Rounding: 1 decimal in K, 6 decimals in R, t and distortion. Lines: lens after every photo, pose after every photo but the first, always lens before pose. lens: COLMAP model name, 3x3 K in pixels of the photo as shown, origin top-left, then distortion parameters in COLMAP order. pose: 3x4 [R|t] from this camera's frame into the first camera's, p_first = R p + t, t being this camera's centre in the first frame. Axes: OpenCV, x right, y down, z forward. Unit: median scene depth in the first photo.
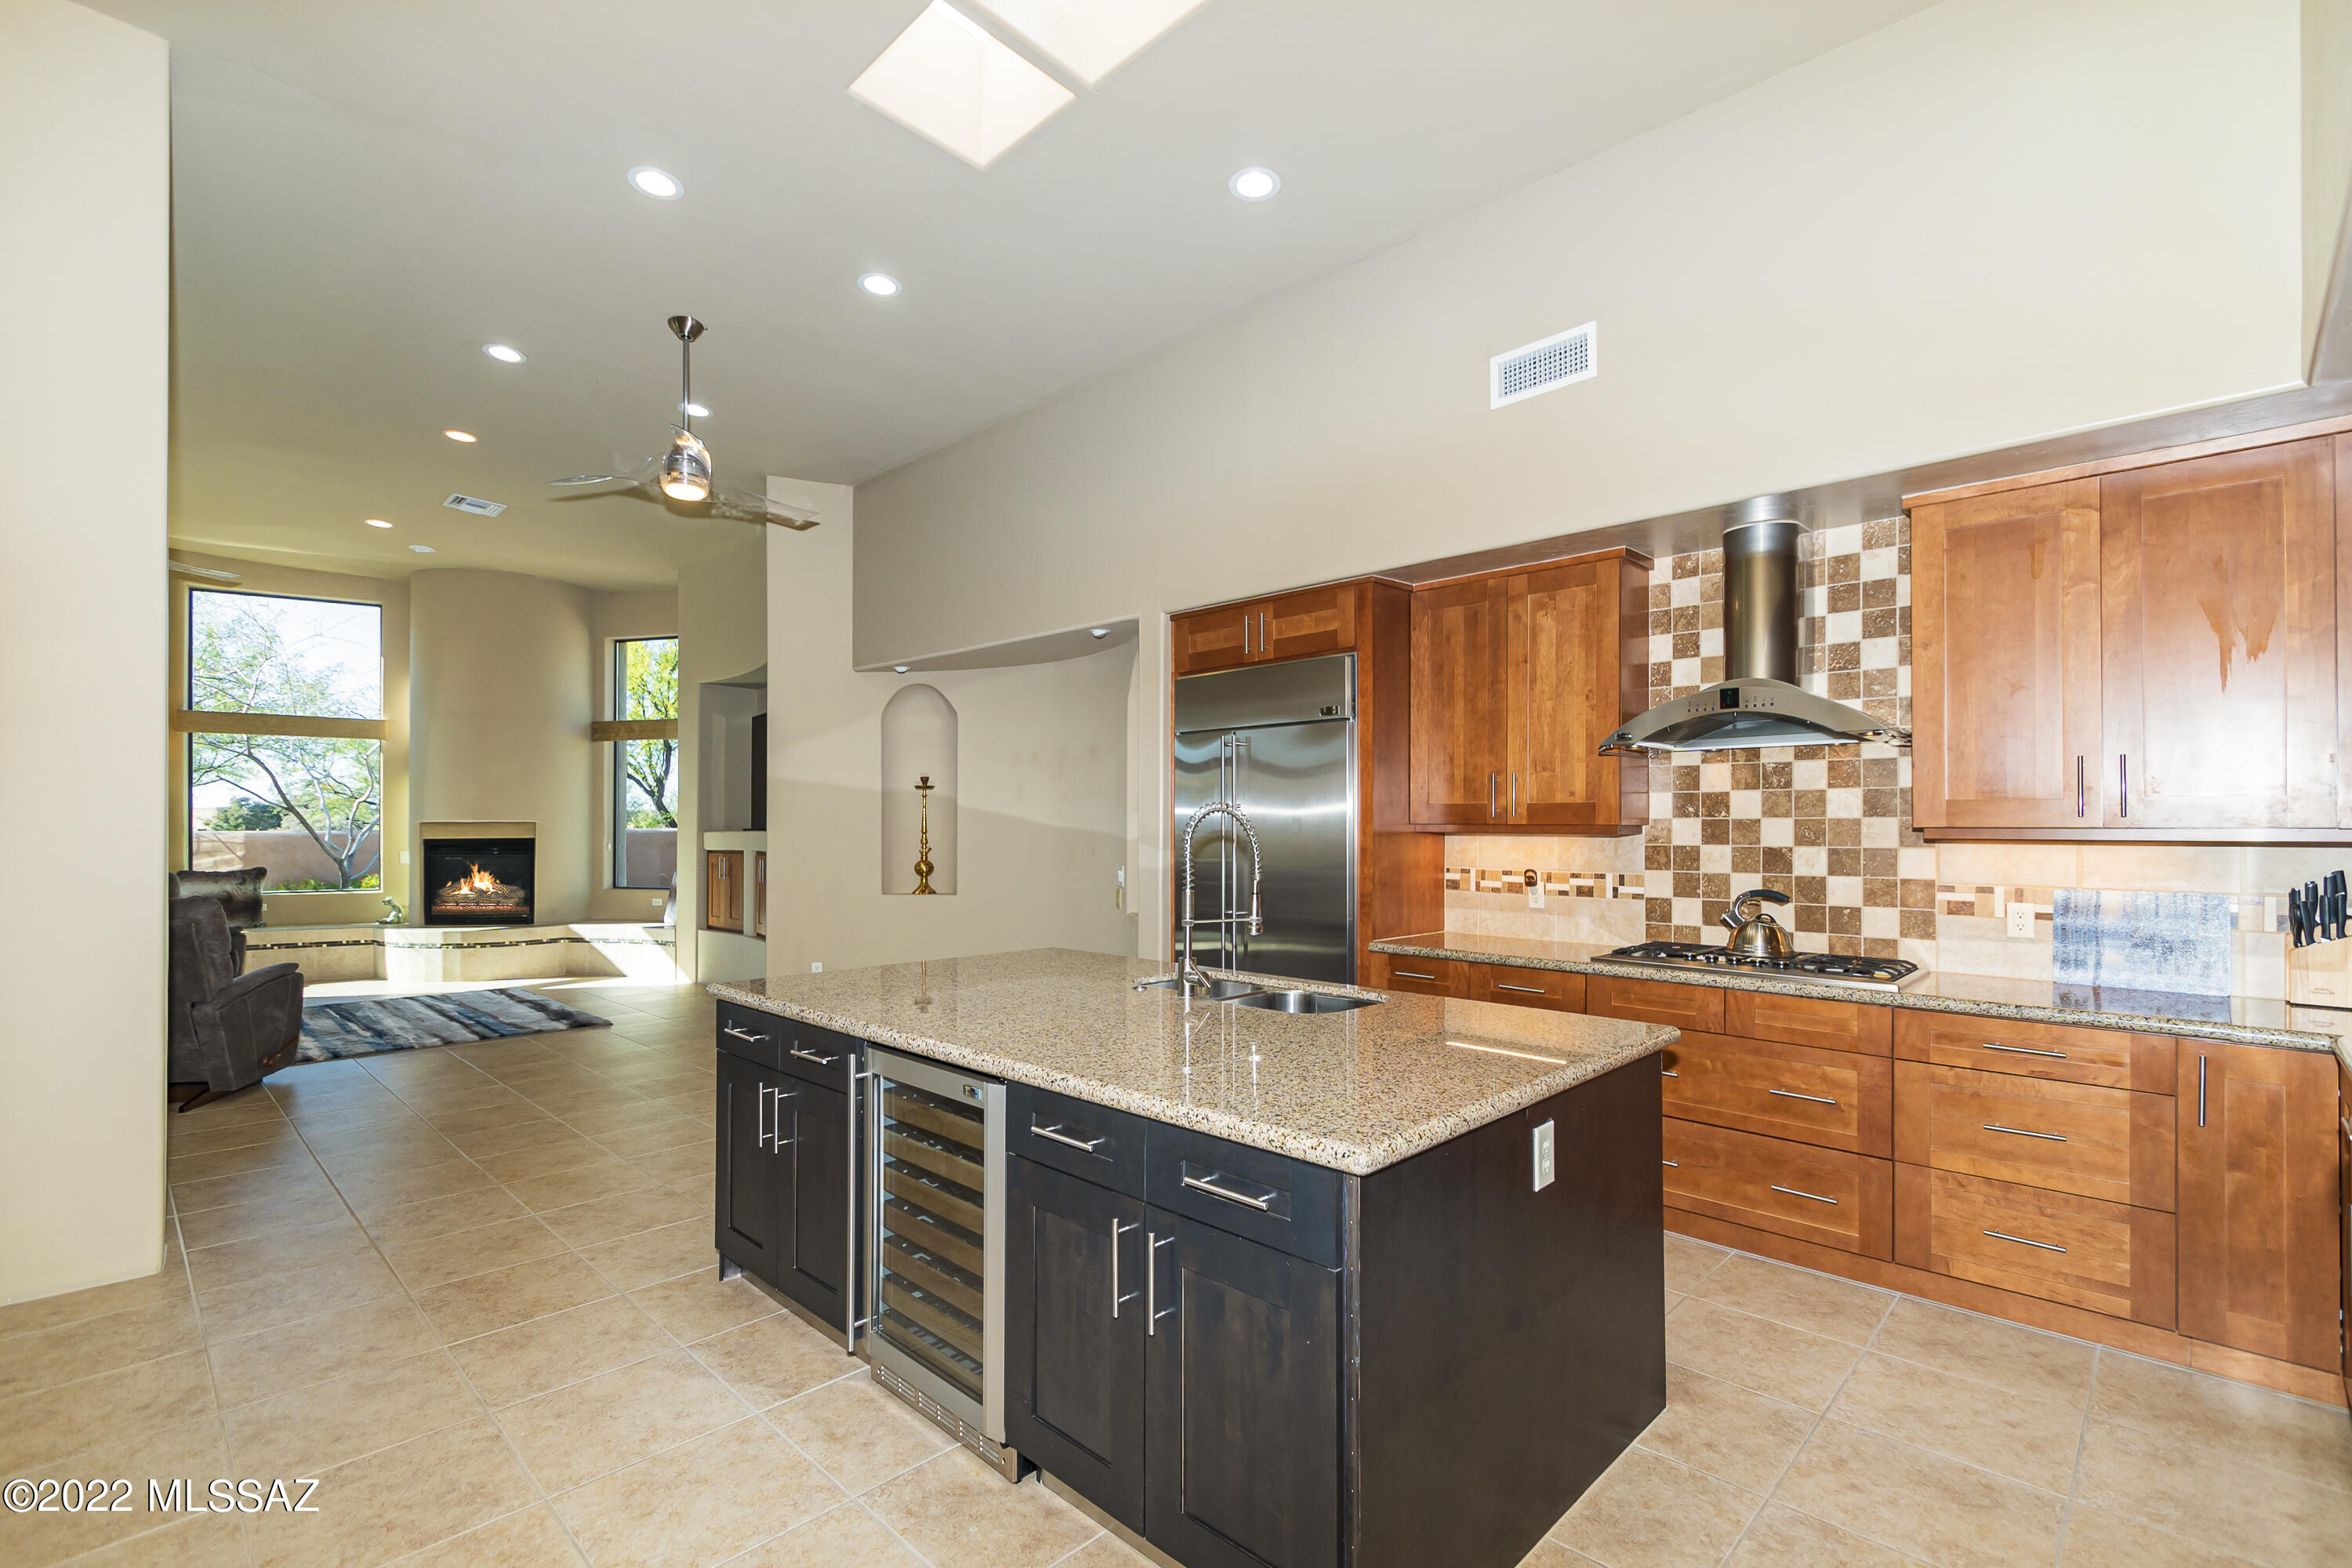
lens RADIAL K [[1057.9, 0, 1174.8], [0, 1057.9, 804.7], [0, 0, 1]] dist [-0.000600, -0.000215]
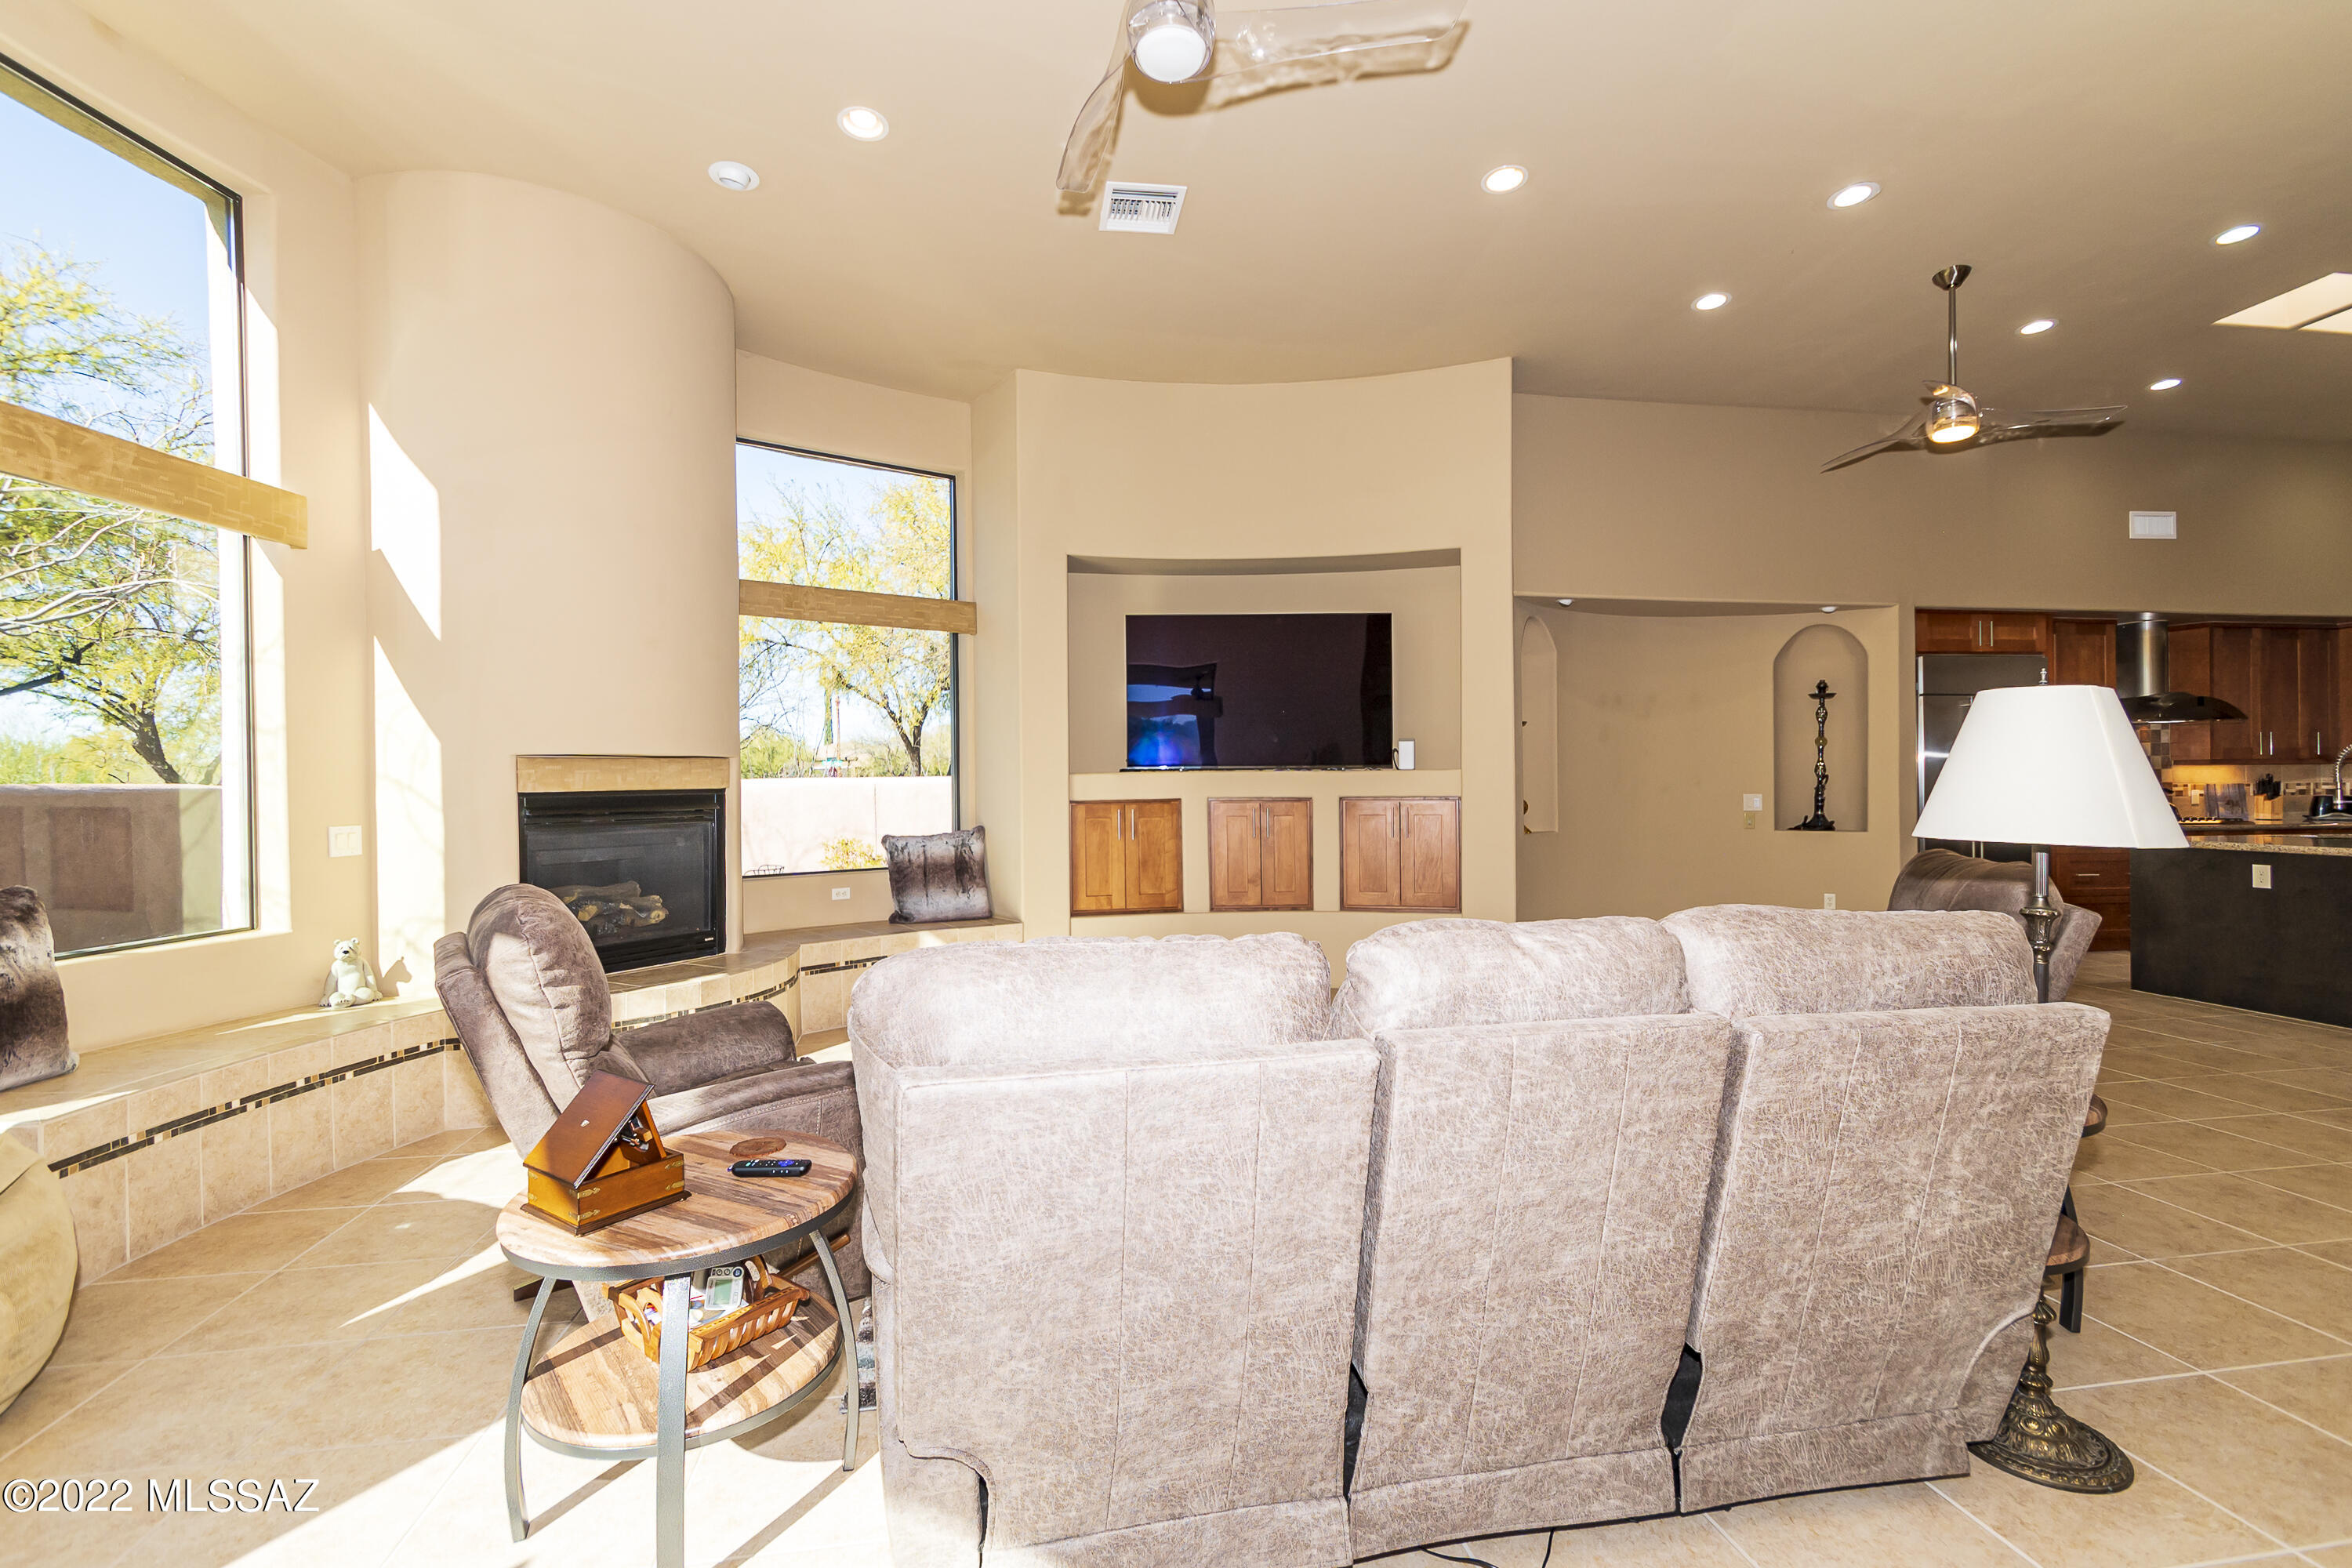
lens RADIAL K [[1069.2, 0, 1176.0], [0, 1069.2, 784.0], [0, 0, 1]] dist [0.002267, 0.000175]
pose [[0.573801, -0.010537, 0.818927, -0.966055], [-0.006912, 0.999819, 0.017708, 0.019380], [-0.818966, -0.015821, 0.573624, 0.544264]]
